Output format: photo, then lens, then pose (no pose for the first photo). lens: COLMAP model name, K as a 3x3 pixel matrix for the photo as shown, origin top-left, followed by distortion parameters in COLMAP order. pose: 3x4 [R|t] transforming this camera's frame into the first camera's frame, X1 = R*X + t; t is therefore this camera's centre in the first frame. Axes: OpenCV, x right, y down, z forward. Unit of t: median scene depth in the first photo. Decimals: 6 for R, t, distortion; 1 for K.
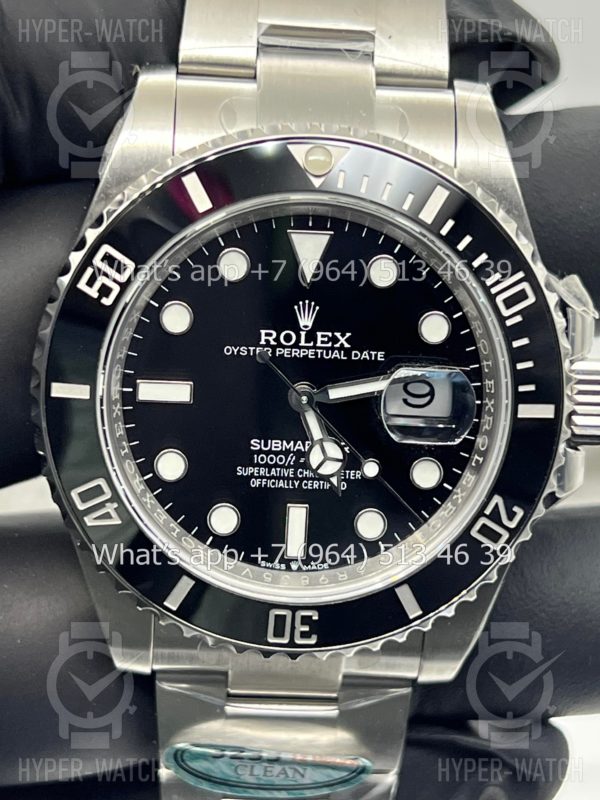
lens RADIAL K [[1875.5, 0, 299.8], [0, 1875.5, 395.4], [0, 0, 1]] dist [0.234262, 0.000000]
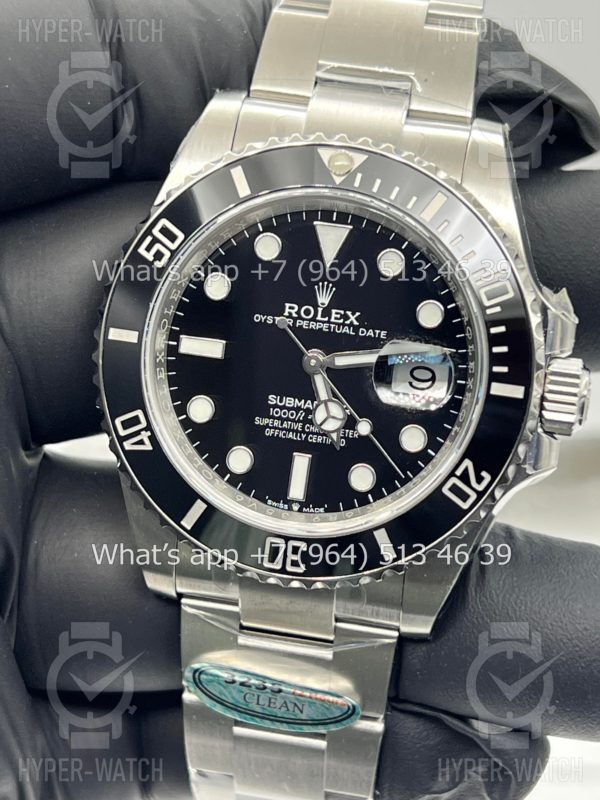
lens RADIAL K [[1875.5, 0, 299.5], [0, 1875.5, 400.8], [0, 0, 1]] dist [0.234262, 0.000000]
pose [[0.976668, 0.090400, -0.194802, 0.226001], [-0.117345, 0.984342, -0.131530, 0.182280], [0.179862, 0.151320, 0.971983, -0.155081]]
